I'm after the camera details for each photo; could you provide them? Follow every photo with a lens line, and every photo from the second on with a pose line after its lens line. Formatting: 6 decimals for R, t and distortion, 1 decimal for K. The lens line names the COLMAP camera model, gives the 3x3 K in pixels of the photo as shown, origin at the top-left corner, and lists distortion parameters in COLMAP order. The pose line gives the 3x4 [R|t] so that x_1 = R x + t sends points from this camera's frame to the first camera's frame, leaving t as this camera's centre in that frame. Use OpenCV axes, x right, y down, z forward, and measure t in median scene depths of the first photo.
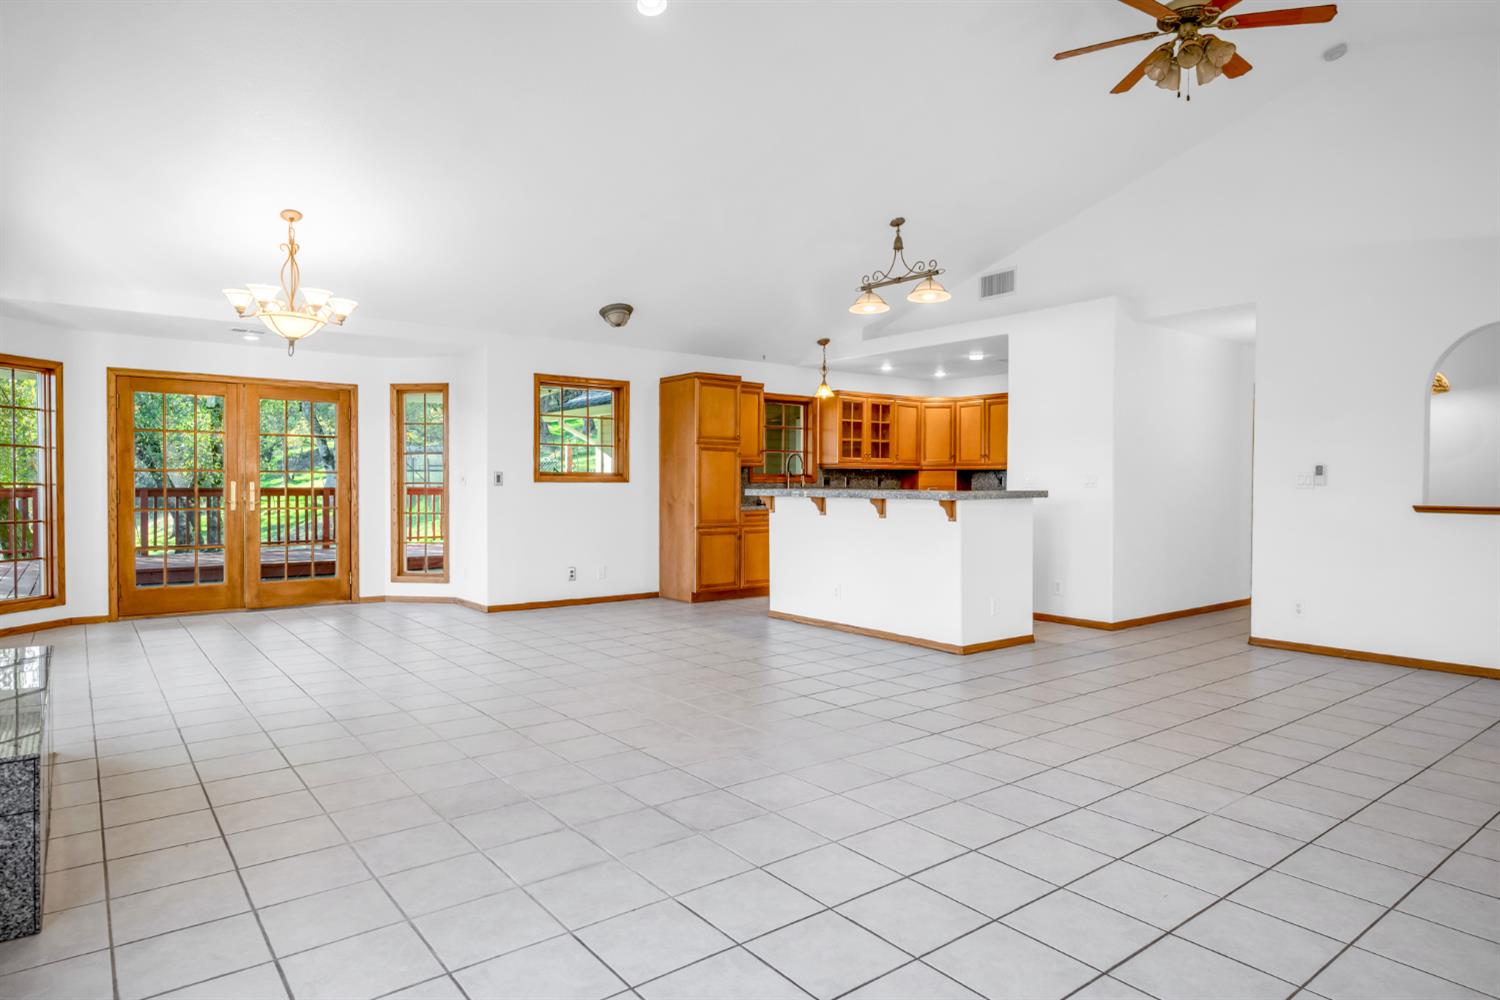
lens RADIAL K [[865.3, 0, 755.5], [0, 865.3, 495.1], [0, 0, 1]] dist [-0.001037, -0.000405]
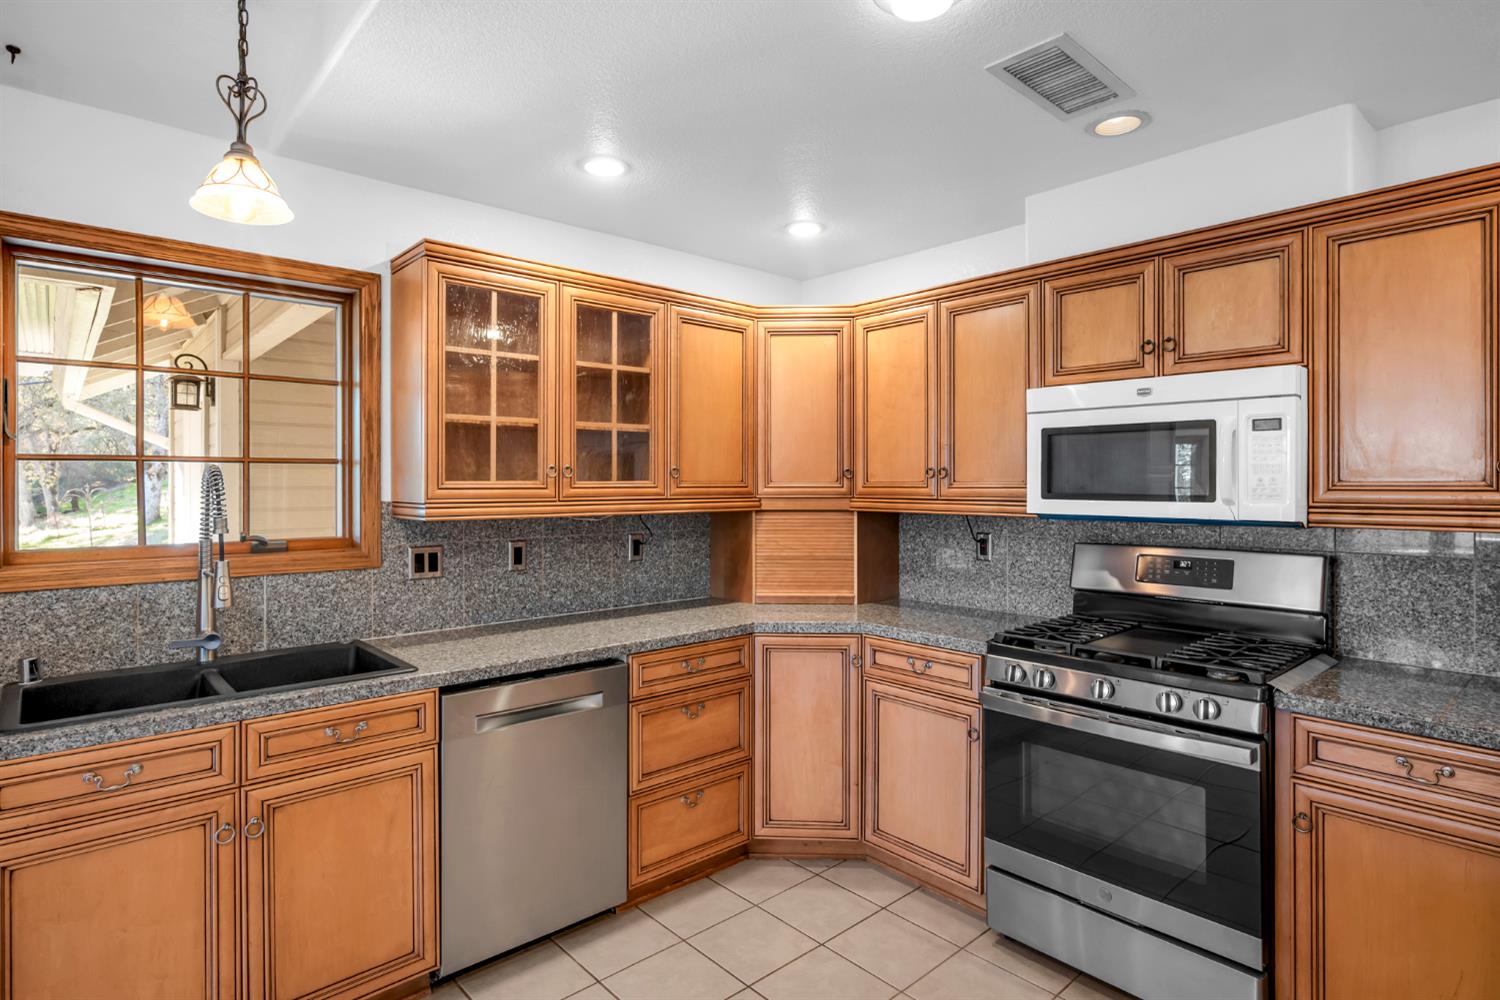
lens RADIAL K [[788.6, 0, 752.9], [0, 788.6, 486.1], [0, 0, 1]] dist [-0.001849, -0.000219]
pose [[0.997858, -0.003861, 0.065300, 0.198905], [0.004737, 0.999901, -0.013263, -0.041614], [-0.065242, 0.013544, 0.997778, 0.802682]]
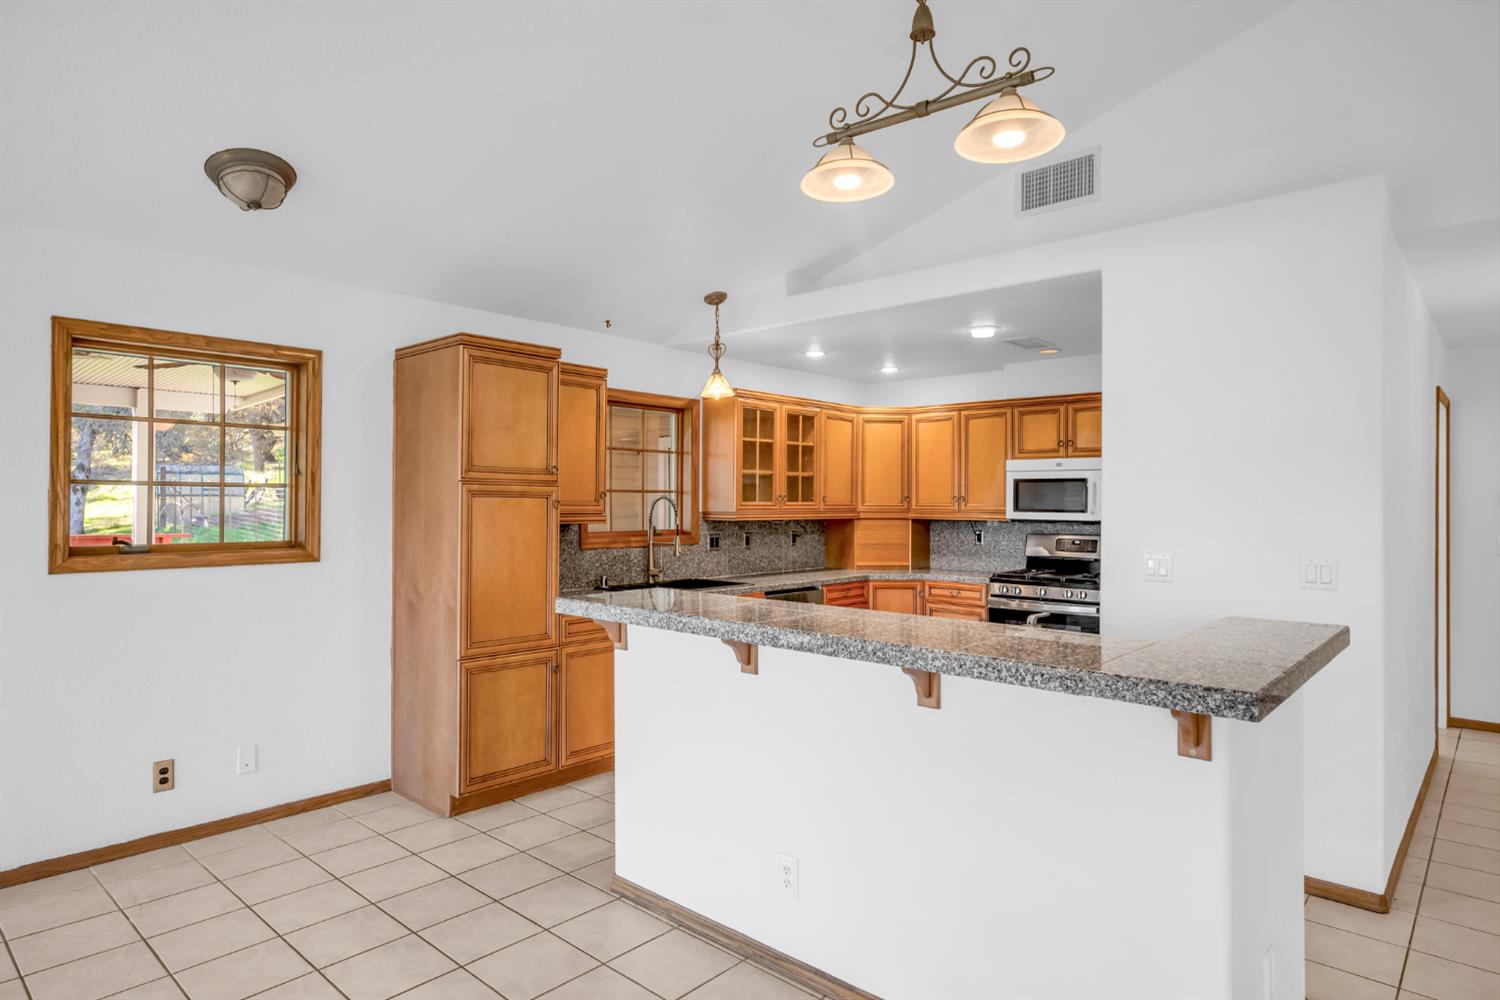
lens RADIAL K [[853.4, 0, 750.0], [0, 853.4, 500.0], [0, 0, 1]] dist [0.001308, 0.000615]
pose [[0.986288, 0.002830, 0.165011, 0.009994], [0.000182, 0.999834, -0.018233, -0.037349], [-0.165035, 0.018013, 0.986123, 0.459458]]
